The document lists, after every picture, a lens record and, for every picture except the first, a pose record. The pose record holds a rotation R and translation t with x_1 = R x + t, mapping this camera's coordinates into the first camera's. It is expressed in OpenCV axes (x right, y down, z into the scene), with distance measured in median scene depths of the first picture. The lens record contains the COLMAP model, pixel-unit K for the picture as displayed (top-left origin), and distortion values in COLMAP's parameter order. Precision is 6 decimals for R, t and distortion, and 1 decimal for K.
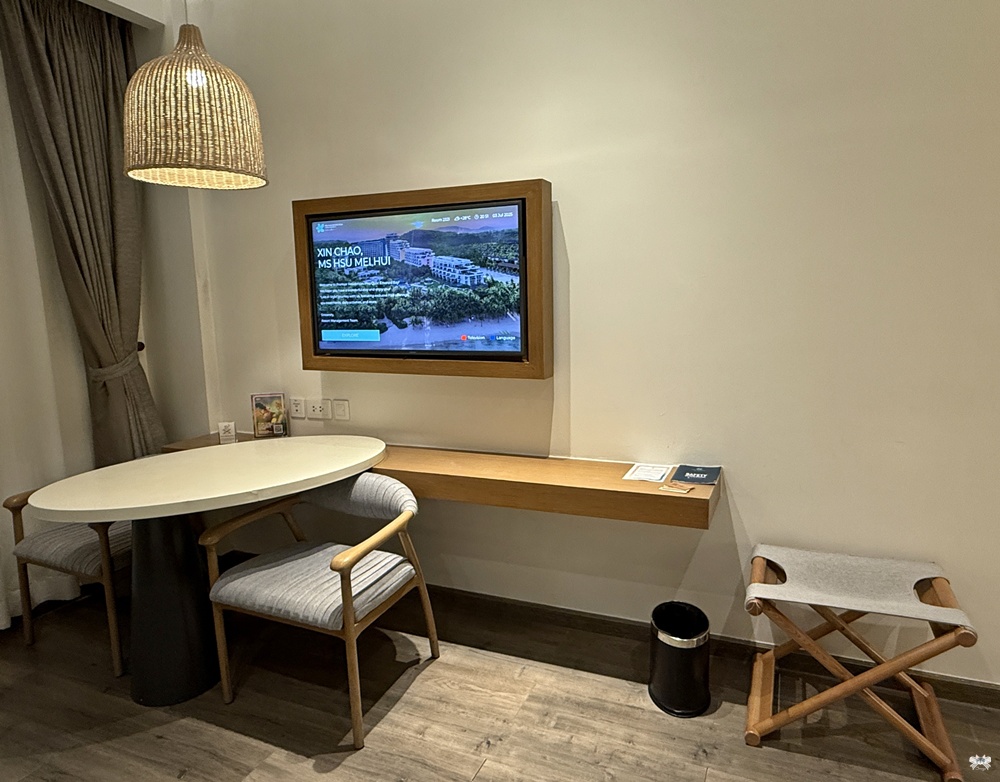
lens RADIAL K [[660.2, 0, 500.0], [0, 660.2, 391.0], [0, 0, 1]] dist [-0.005853, -0.002514]
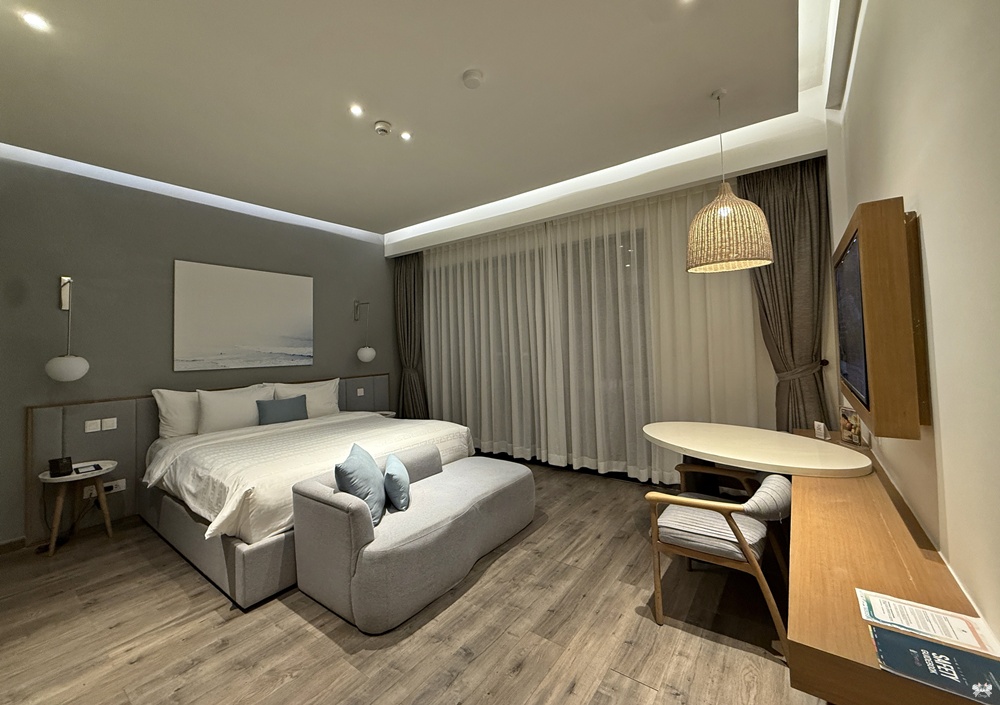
lens RADIAL K [[398.8, 0, 501.0], [0, 398.8, 336.5], [0, 0, 1]] dist [0.000456, 0.000019]
pose [[-0.228935, 0.010840, -0.973381, 0.696934], [-0.099297, 0.994462, 0.034429, -0.119160], [0.968364, 0.104536, -0.226590, 0.685208]]
